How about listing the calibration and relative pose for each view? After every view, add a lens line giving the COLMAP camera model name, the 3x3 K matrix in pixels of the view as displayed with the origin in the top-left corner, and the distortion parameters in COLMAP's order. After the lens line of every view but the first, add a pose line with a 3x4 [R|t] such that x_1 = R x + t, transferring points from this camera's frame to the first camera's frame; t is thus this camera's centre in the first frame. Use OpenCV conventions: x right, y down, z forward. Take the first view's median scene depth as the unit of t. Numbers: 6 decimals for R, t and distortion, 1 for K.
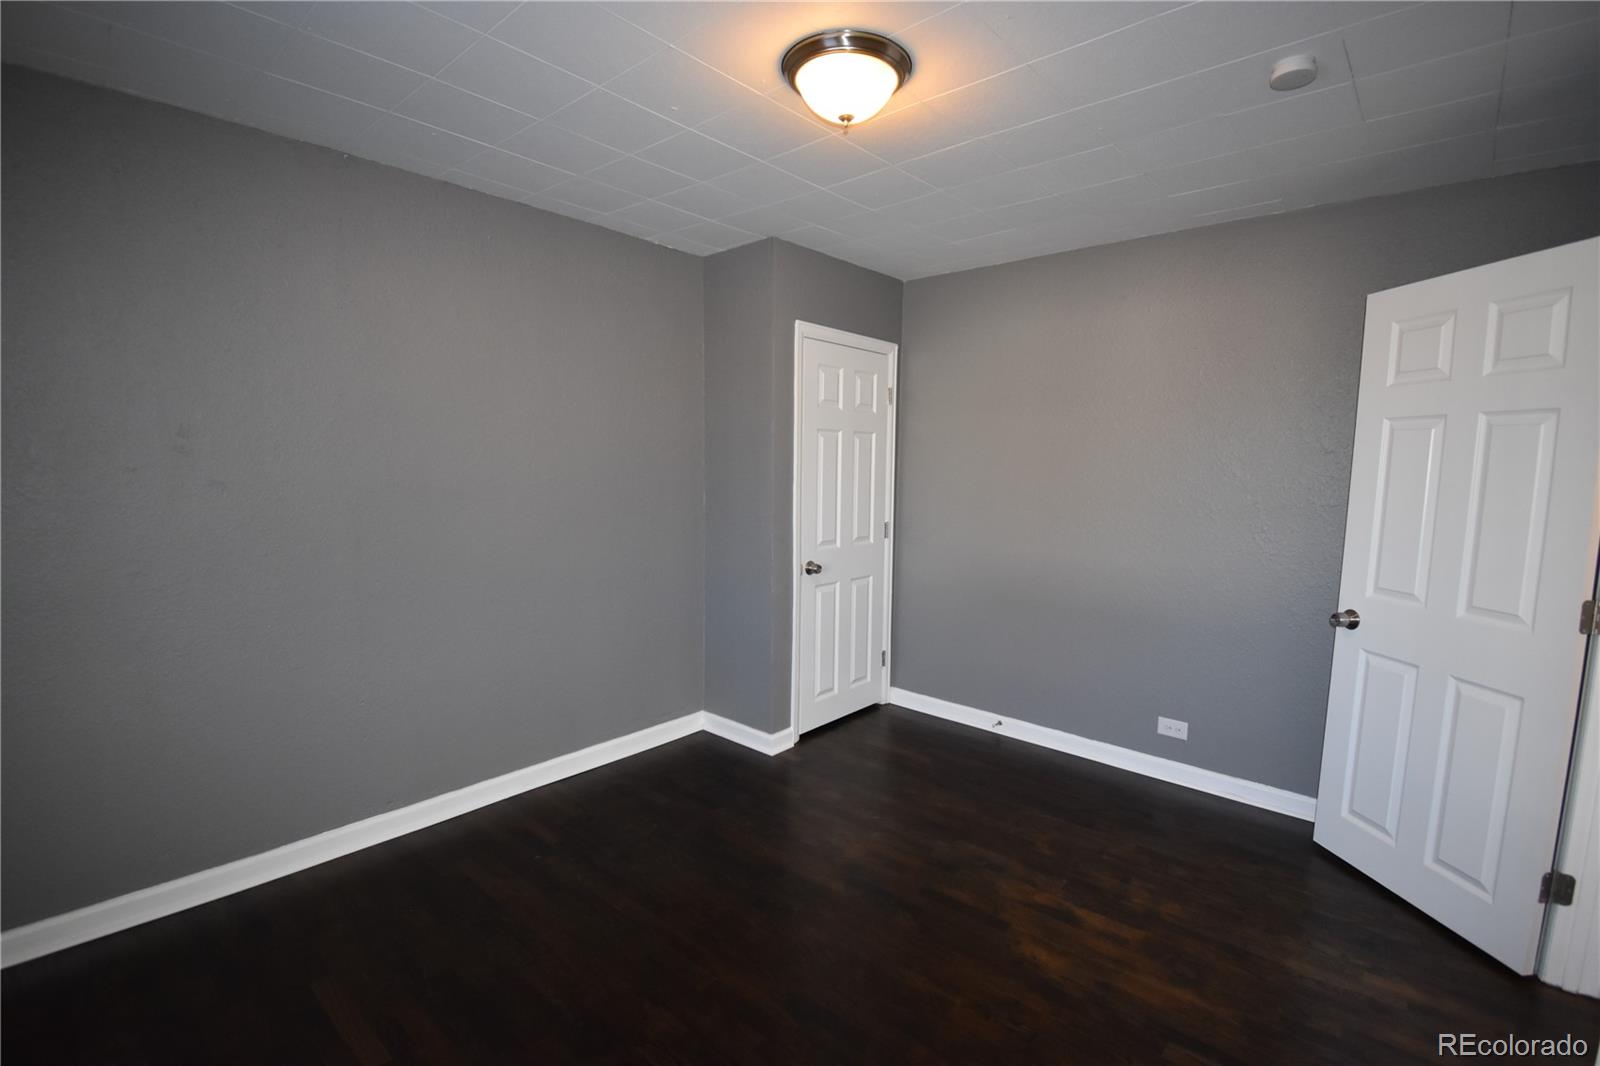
lens RADIAL K [[727.1, 0, 804.0], [0, 727.1, 541.7], [0, 0, 1]] dist [0.001098, -0.000137]
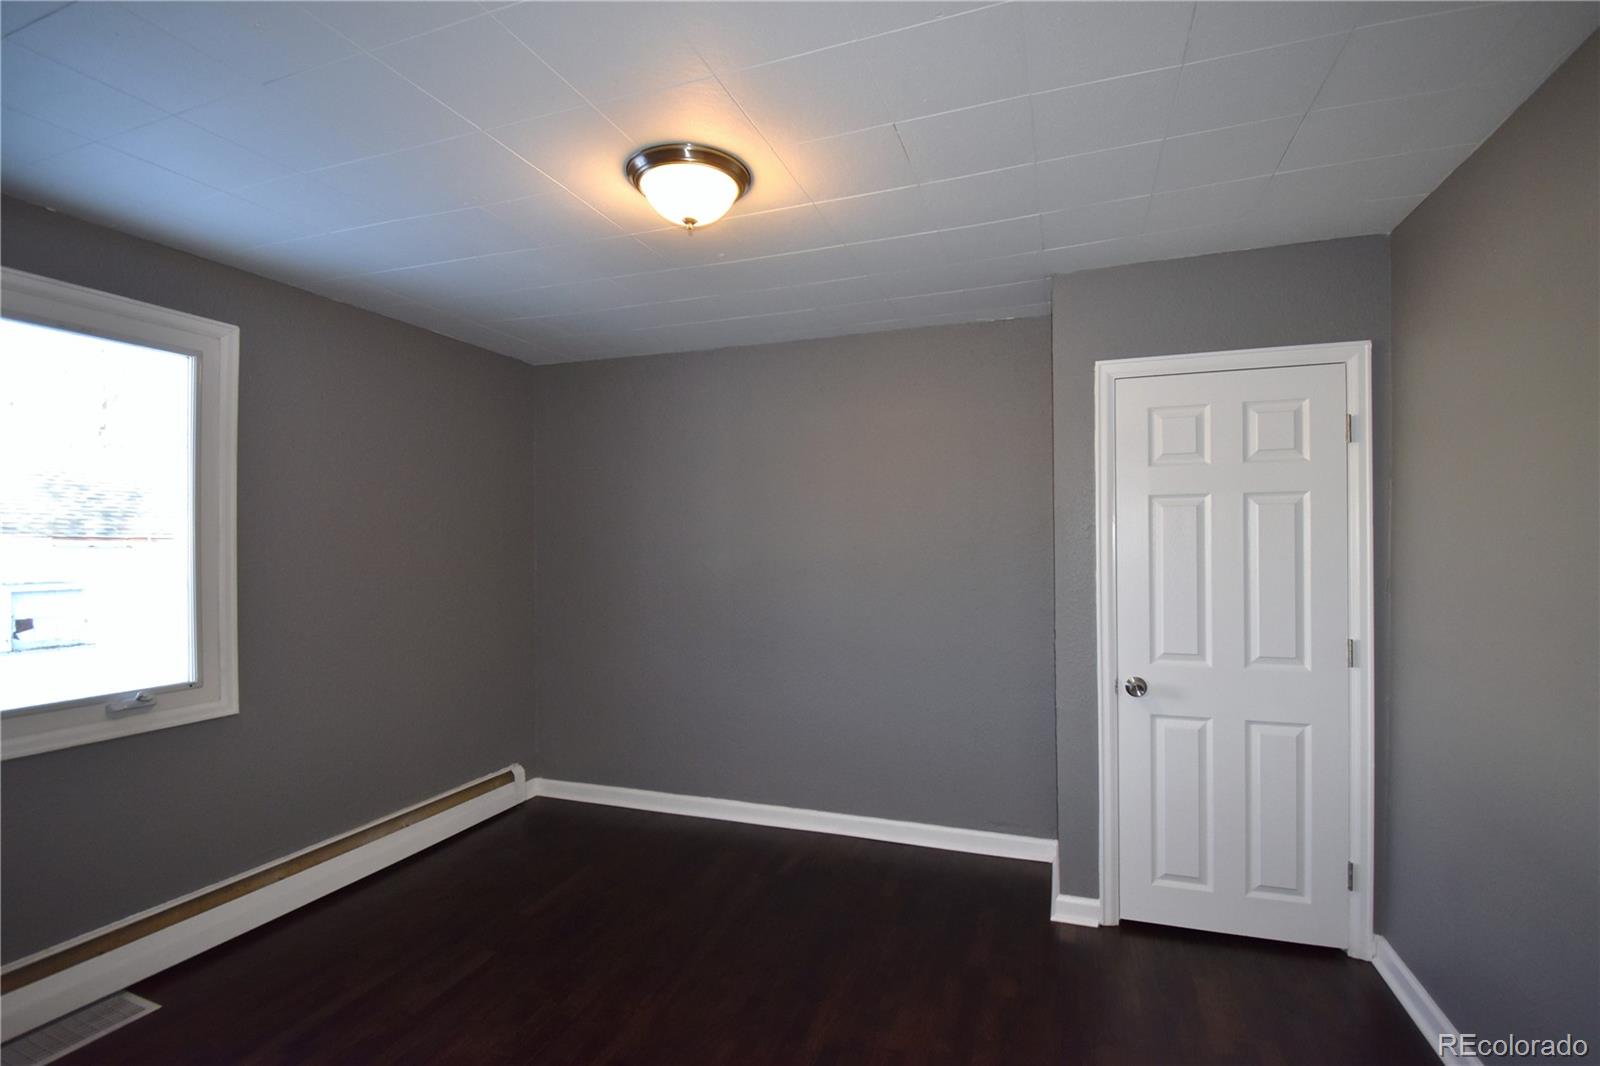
lens RADIAL K [[727.1, 0, 804.0], [0, 727.1, 541.7], [0, 0, 1]] dist [0.001098, -0.000137]
pose [[0.395159, -0.023006, -0.918325, 0.539324], [-0.082008, 0.994811, -0.060210, -0.037044], [0.914945, 0.099103, 0.391222, 0.395157]]
